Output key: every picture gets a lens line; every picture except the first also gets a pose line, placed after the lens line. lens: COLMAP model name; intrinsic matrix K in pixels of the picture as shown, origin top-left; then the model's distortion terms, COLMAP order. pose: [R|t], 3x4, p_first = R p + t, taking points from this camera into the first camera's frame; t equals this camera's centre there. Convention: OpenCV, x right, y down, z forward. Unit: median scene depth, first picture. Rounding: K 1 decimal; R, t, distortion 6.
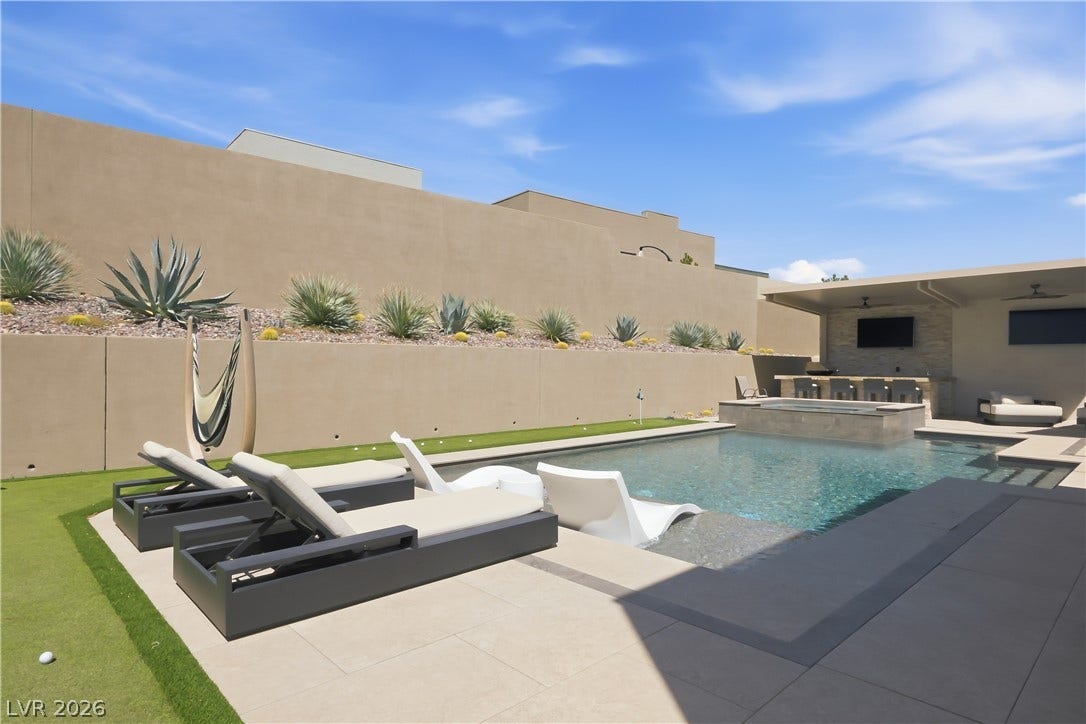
lens RADIAL K [[605.5, 0, 546.9], [0, 605.5, 364.8], [0, 0, 1]] dist [-0.003462, 0.000660]
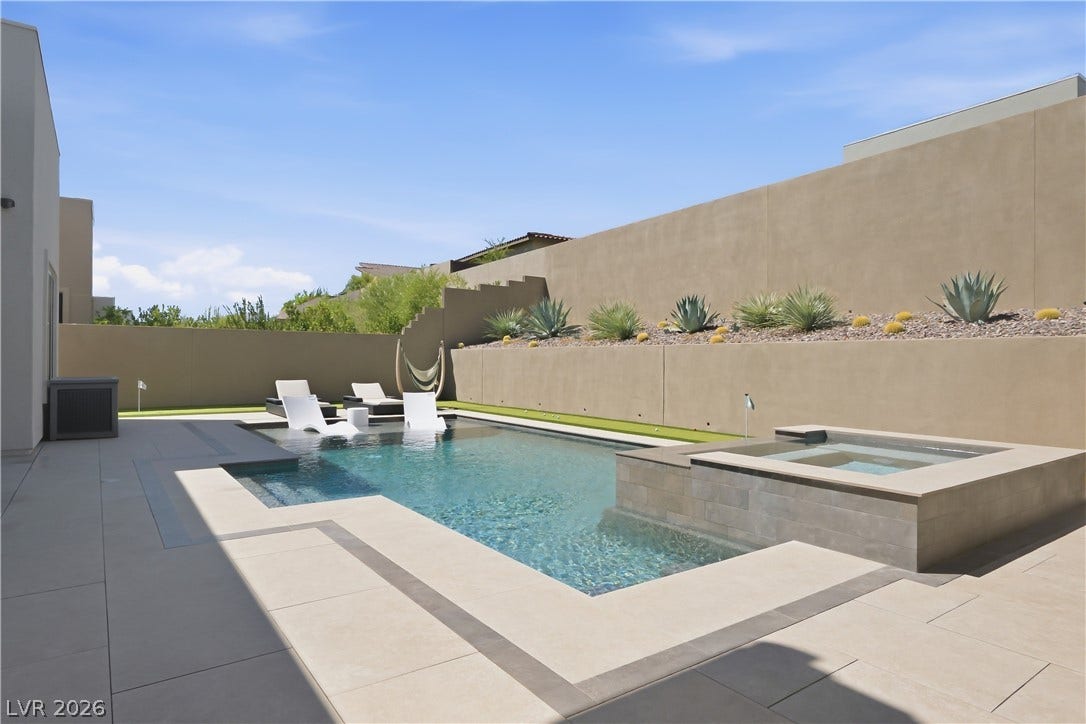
lens RADIAL K [[605.5, 0, 546.9], [0, 605.5, 364.8], [0, 0, 1]] dist [-0.003462, 0.000660]
pose [[-0.131400, 0.005102, -0.991316, 1.052583], [-0.007331, 0.999954, 0.006118, -0.001604], [0.991302, 0.008071, -0.131357, 1.009462]]
